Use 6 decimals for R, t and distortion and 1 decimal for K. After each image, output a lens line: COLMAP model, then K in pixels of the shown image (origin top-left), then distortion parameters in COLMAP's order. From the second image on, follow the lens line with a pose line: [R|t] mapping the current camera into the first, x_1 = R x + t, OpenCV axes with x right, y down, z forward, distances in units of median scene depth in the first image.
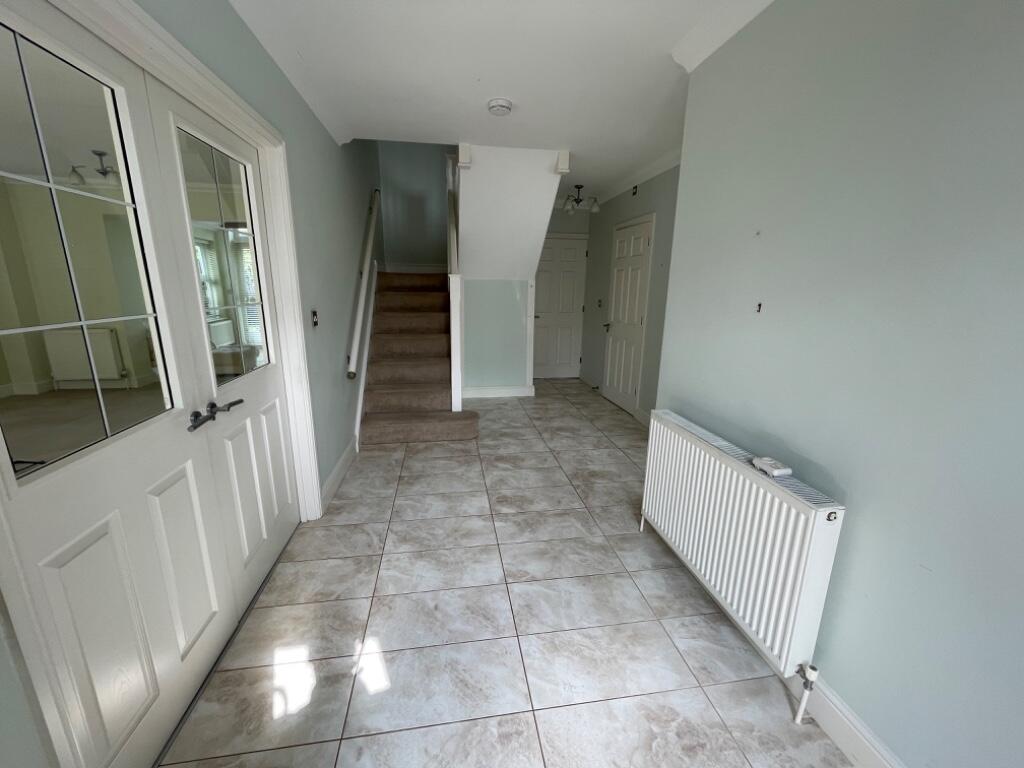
lens RADIAL K [[405.0, 0, 515.7], [0, 405.0, 376.3], [0, 0, 1]] dist [-0.000277, 0.000038]
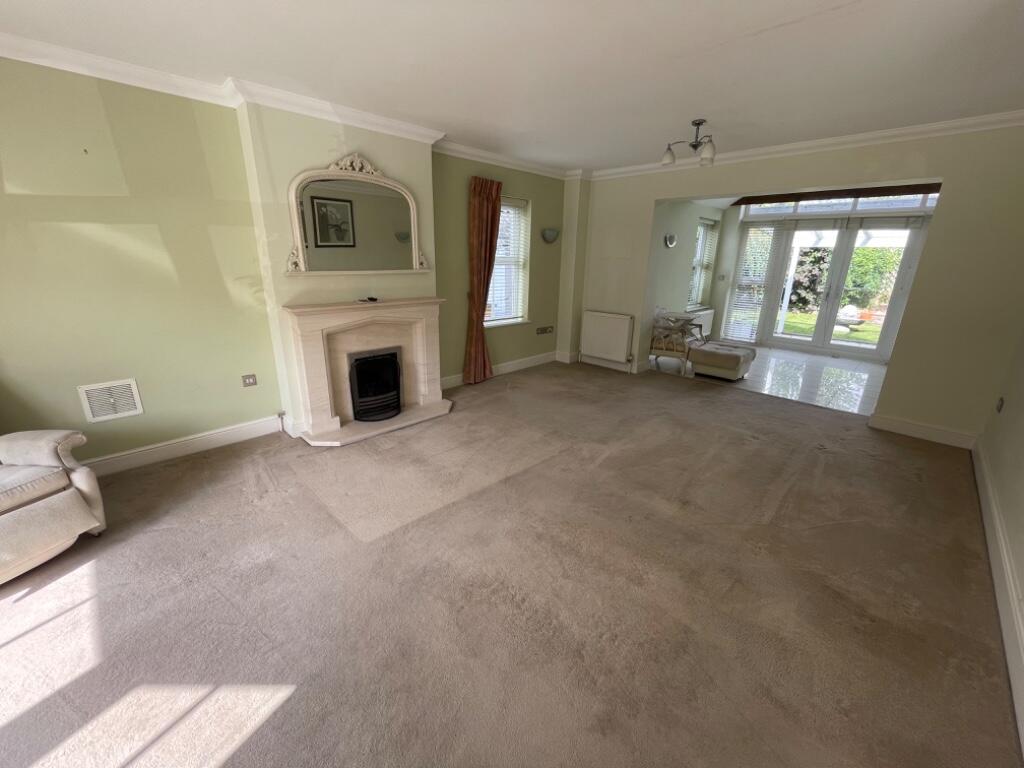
lens RADIAL K [[415.7, 0, 512.0], [0, 415.7, 384.0], [0, 0, 1]] dist [-0.000808, 0.000026]
pose [[0.591504, 0.227601, -0.773512, -0.226569], [-0.183533, 0.972155, 0.145703, -0.030968], [0.785136, 0.055781, 0.616806, 0.085410]]
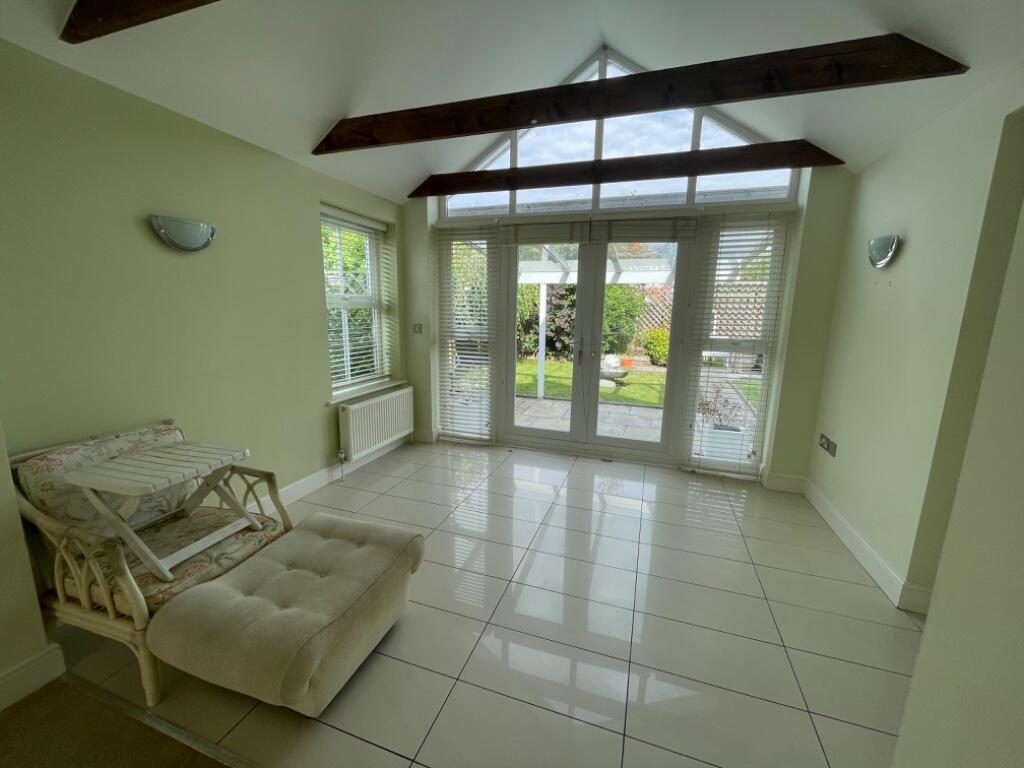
lens RADIAL K [[415.7, 0, 512.0], [0, 415.7, 384.0], [0, 0, 1]] dist [-0.000808, 0.000026]
pose [[0.882811, 0.076489, -0.463460, -0.391918], [-0.099753, 0.994676, -0.025850, -0.151242], [0.459015, 0.069052, 0.885741, 0.659007]]
